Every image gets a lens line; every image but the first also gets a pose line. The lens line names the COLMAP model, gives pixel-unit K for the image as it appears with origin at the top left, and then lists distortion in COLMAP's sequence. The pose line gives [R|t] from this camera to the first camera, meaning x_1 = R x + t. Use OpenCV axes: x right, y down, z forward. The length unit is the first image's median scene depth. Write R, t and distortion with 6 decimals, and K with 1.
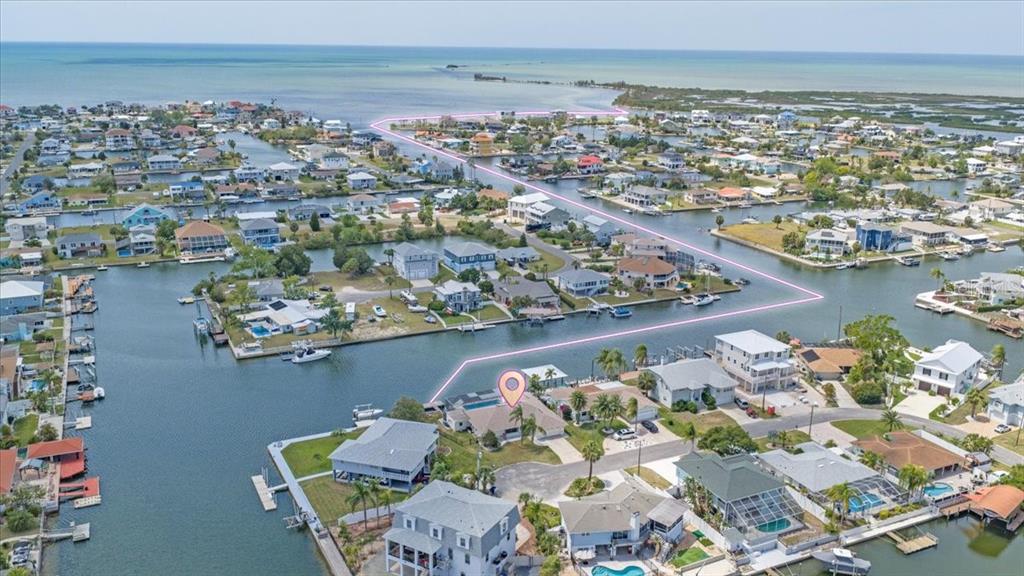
lens RADIAL K [[852.8, 0, 515.0], [0, 852.8, 234.3], [0, 0, 1]] dist [0.023950, -0.058790]
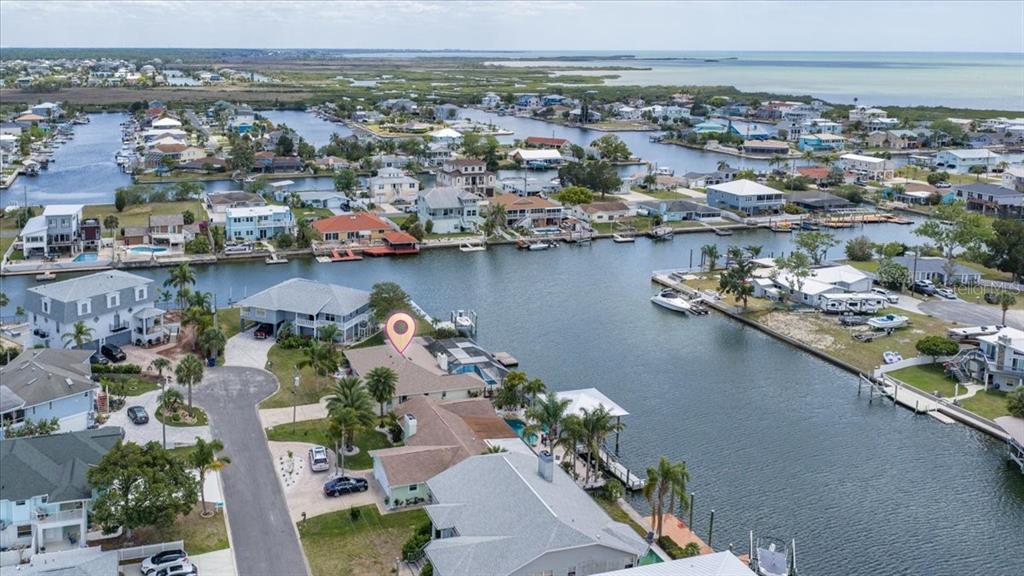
lens RADIAL K [[869.4, 0, 388.0], [0, 869.4, 166.0], [0, 0, 1]] dist [0.002879, -0.004628]
pose [[-0.168774, 0.119043, -0.978440, 0.405999], [-0.217051, 0.963823, 0.154705, -0.022994], [0.961459, 0.238482, -0.136830, 0.686476]]
